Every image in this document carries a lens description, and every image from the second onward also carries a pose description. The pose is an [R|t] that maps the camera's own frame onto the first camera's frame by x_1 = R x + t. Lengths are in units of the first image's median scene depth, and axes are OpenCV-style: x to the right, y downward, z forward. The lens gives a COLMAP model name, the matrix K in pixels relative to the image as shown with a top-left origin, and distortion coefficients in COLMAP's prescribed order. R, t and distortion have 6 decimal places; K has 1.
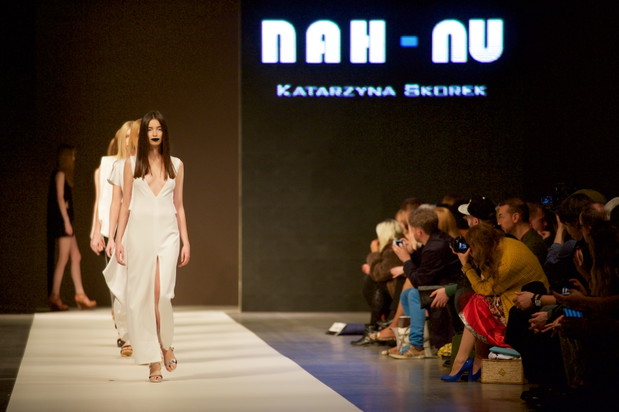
lens RADIAL K [[3562.7, 0, 309.5], [0, 3562.7, 206.2], [0, 0, 1]] dist [0.177072, 0.000000]
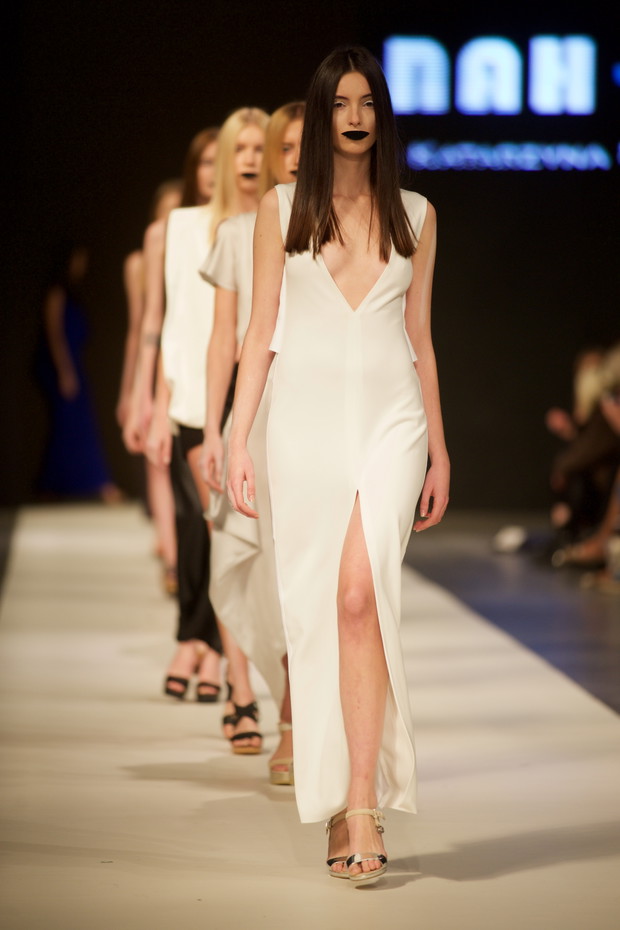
lens RADIAL K [[5352.7, 0, 310.0], [0, 5352.7, 464.7], [0, 0, 1]] dist [0.177072, 0.000000]
pose [[0.999693, 0.010245, -0.022580, -0.035692], [-0.009734, 0.999696, 0.022649, 0.000302], [0.022805, -0.022423, 0.999488, 0.506225]]
